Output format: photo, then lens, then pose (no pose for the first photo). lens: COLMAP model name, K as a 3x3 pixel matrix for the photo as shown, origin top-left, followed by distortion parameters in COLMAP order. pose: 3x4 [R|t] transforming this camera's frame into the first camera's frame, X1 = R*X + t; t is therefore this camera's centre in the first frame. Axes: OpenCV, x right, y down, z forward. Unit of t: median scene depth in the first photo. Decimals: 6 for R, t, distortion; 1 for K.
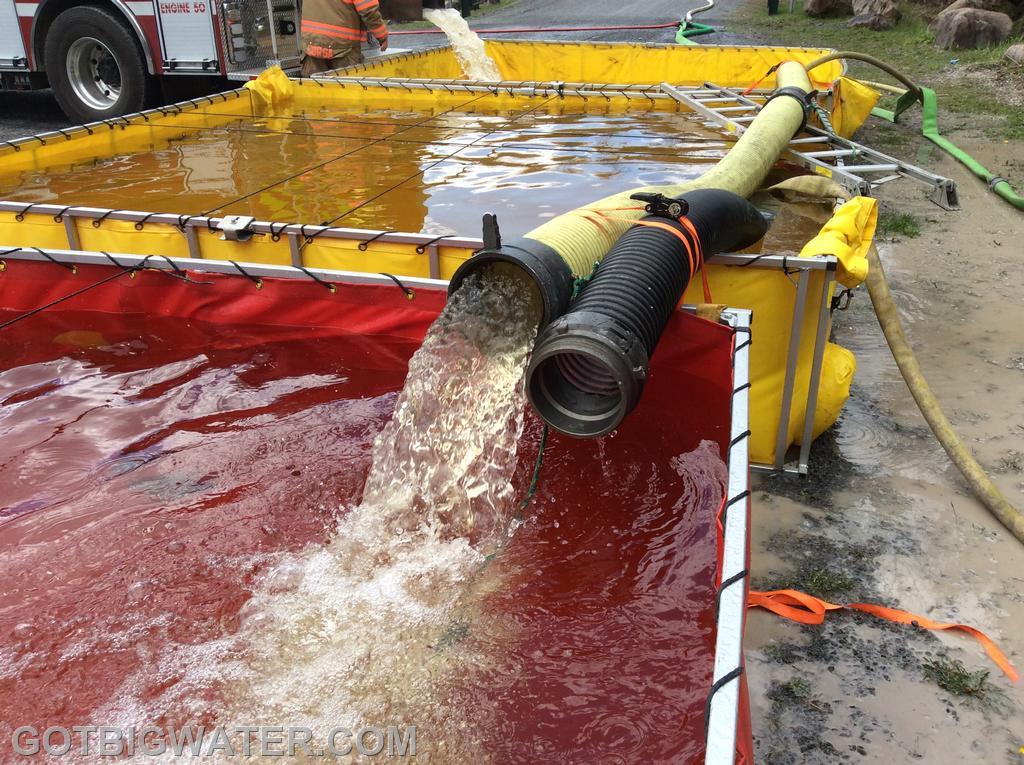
lens RADIAL K [[941.6, 0, 509.1], [0, 941.6, 383.9], [0, 0, 1]] dist [0.042380, 0.000000]
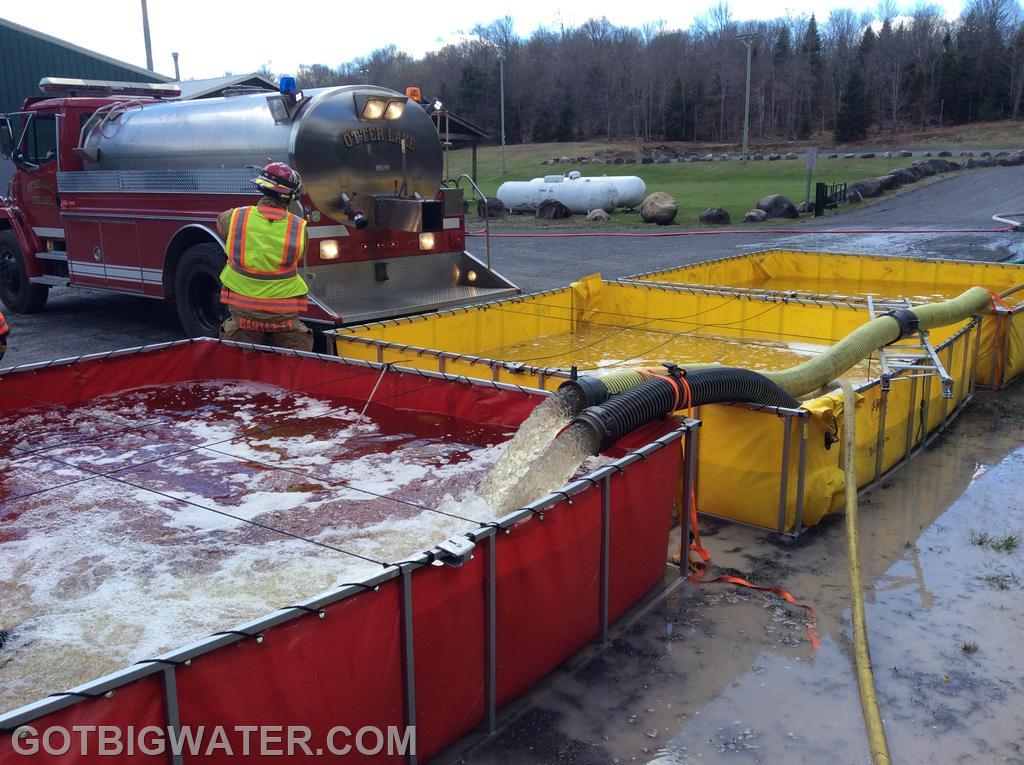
lens RADIAL K [[941.6, 0, 513.7], [0, 941.6, 382.9], [0, 0, 1]] dist [0.042380, 0.000000]
pose [[0.910278, 0.090152, -0.404062, 0.455786], [-0.158178, 0.977690, -0.138208, 0.121098], [0.382588, 0.189722, 0.904230, -0.674173]]
